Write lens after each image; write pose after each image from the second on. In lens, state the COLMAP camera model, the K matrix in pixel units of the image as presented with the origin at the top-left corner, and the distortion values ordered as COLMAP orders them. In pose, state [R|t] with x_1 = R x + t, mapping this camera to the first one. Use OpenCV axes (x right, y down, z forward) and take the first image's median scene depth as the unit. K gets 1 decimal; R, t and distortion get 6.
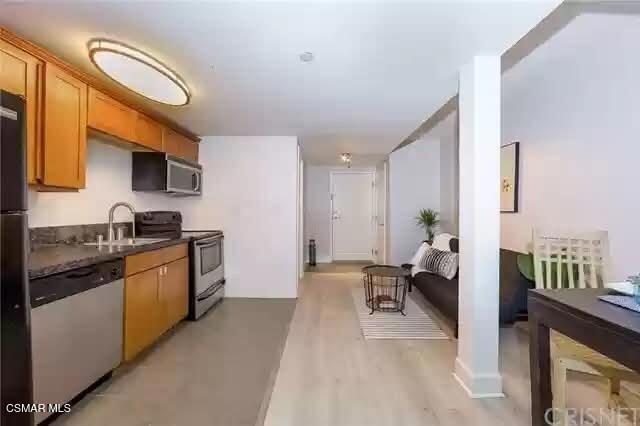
lens RADIAL K [[252.4, 0, 323.7], [0, 252.4, 213.3], [0, 0, 1]] dist [-0.002564, 0.000765]
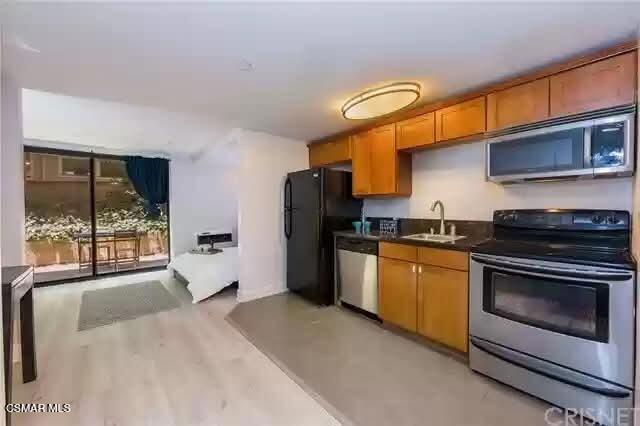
lens RADIAL K [[252.4, 0, 318.6], [0, 252.4, 210.6], [0, 0, 1]] dist [-0.002564, 0.000765]
pose [[-0.759397, 0.003975, -0.650615, 0.248466], [-0.010857, 0.999765, 0.018781, -0.012249], [0.650537, 0.021326, -0.759175, 1.259496]]
